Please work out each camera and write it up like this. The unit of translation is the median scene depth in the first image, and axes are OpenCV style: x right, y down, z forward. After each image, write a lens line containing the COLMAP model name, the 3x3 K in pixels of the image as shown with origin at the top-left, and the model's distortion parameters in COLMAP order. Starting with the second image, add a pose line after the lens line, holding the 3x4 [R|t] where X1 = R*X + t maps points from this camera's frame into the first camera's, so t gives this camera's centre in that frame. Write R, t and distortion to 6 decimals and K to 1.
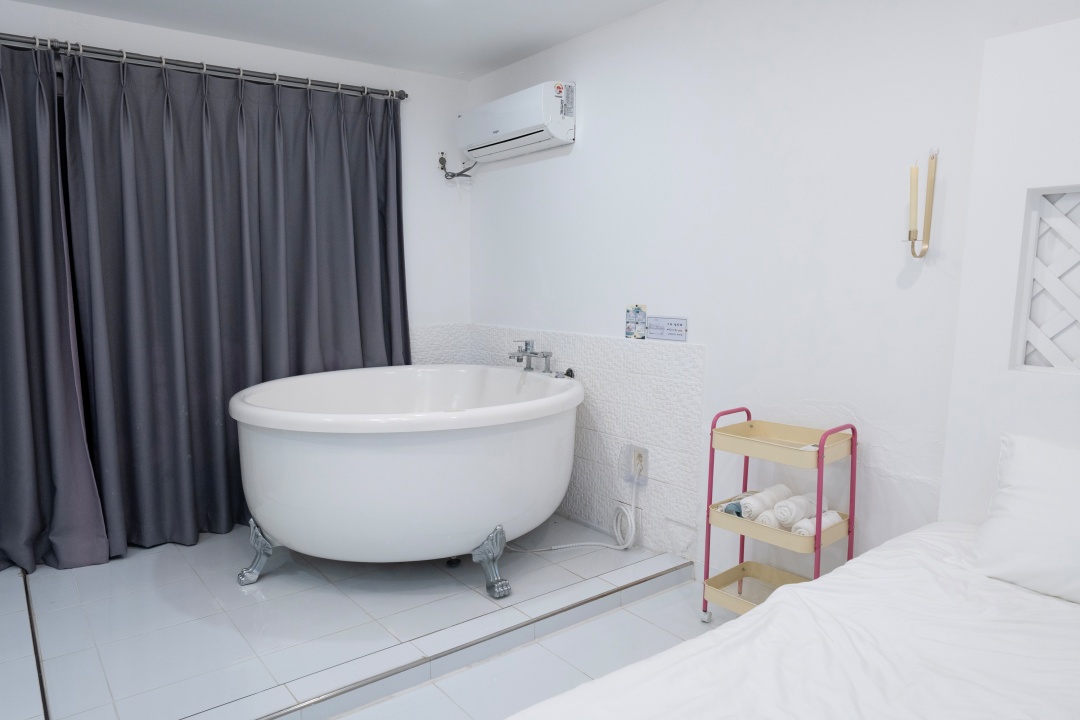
lens RADIAL K [[739.3, 0, 542.7], [0, 739.3, 359.4], [0, 0, 1]] dist [0.008378, 0.010132]
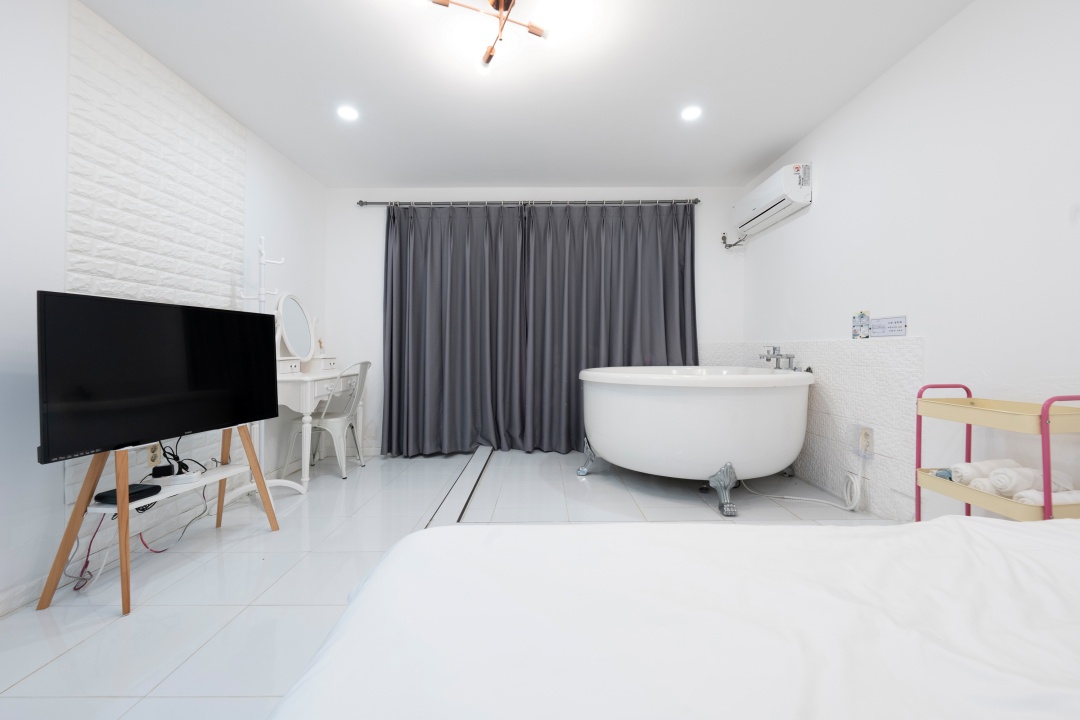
lens RADIAL K [[428.4, 0, 535.7], [0, 428.4, 335.3], [0, 0, 1]] dist [-0.000047, 0.000221]
pose [[0.788222, -0.003324, -0.615382, 0.134655], [-0.089457, 0.988745, -0.119922, 0.101085], [0.608855, 0.149575, 0.779053, 0.091160]]
